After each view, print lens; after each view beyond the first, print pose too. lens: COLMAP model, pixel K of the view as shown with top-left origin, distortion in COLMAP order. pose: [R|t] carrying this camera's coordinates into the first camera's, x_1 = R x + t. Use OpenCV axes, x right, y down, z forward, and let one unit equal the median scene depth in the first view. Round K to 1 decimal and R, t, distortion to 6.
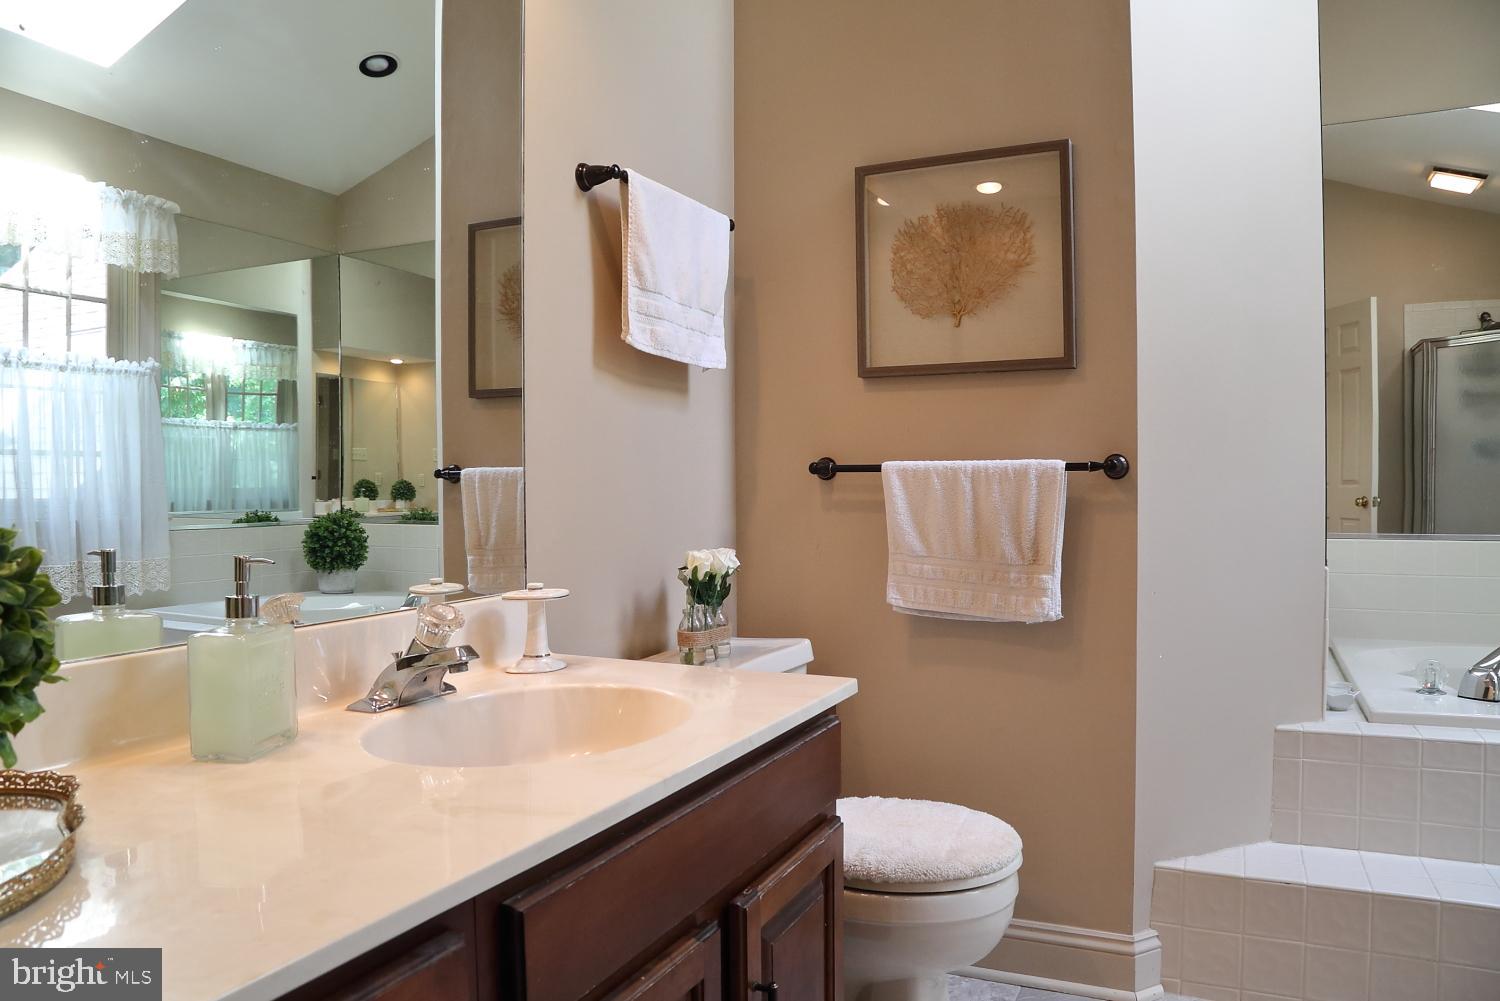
lens RADIAL K [[1051.1, 0, 754.6], [0, 1051.1, 501.5], [0, 0, 1]] dist [-0.121268, 0.070077]
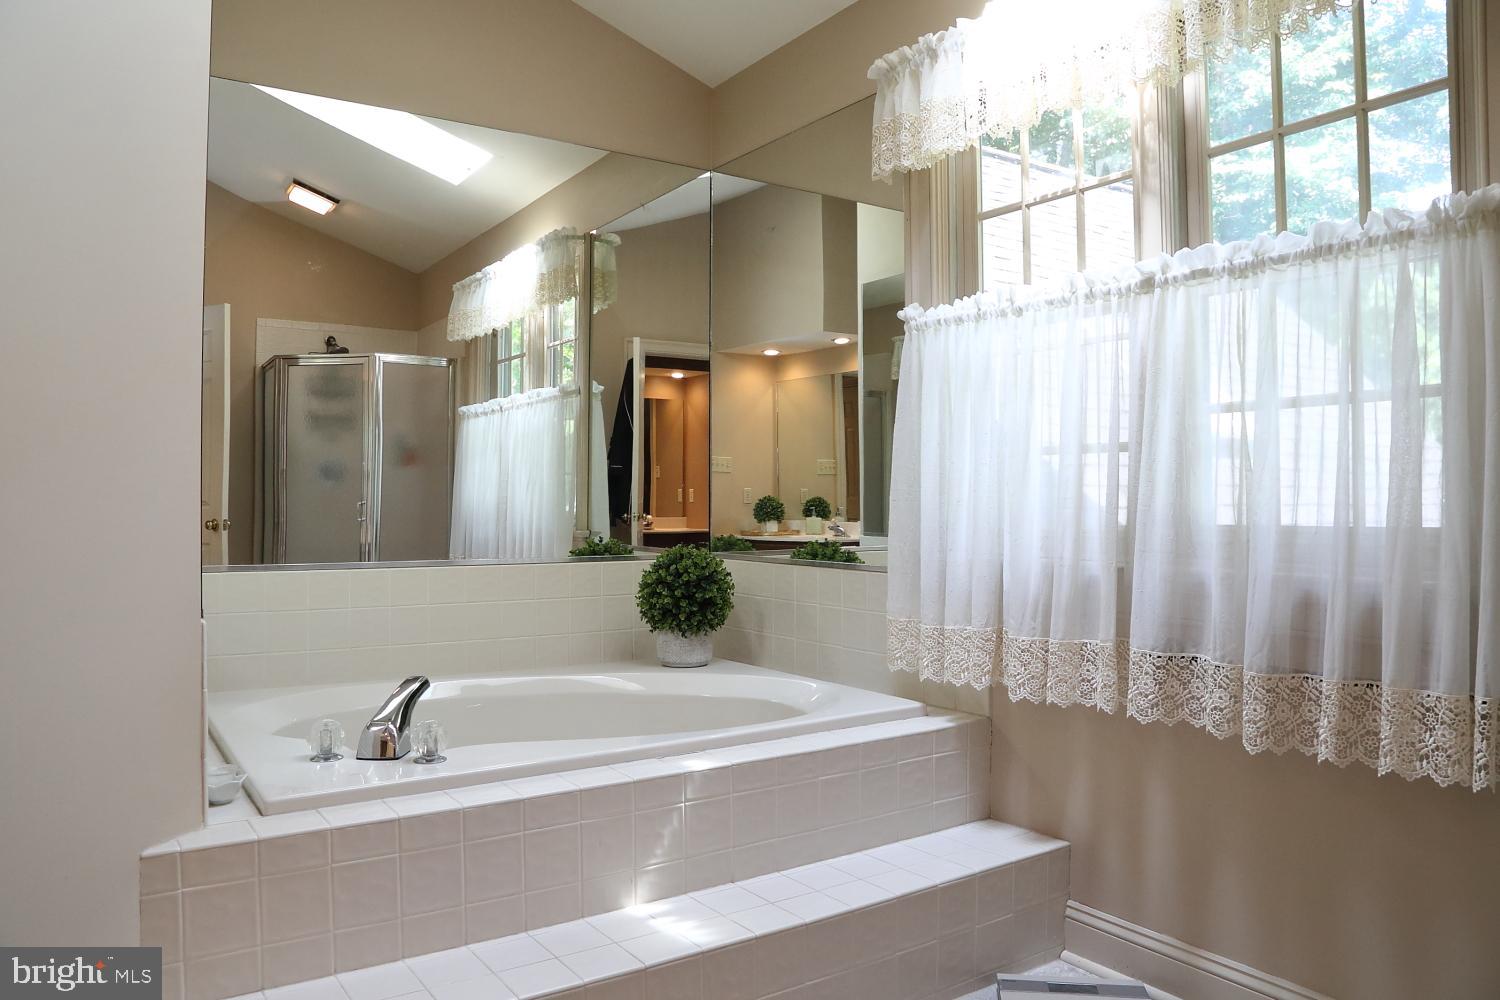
lens RADIAL K [[1051.1, 0, 754.6], [0, 1051.1, 501.0], [0, 0, 1]] dist [-0.121268, 0.070077]
pose [[0.503235, 0.009511, 0.864097, 0.109967], [0.007211, 0.999858, -0.015205, -0.007873], [-0.864120, 0.013883, 0.503095, 0.253016]]
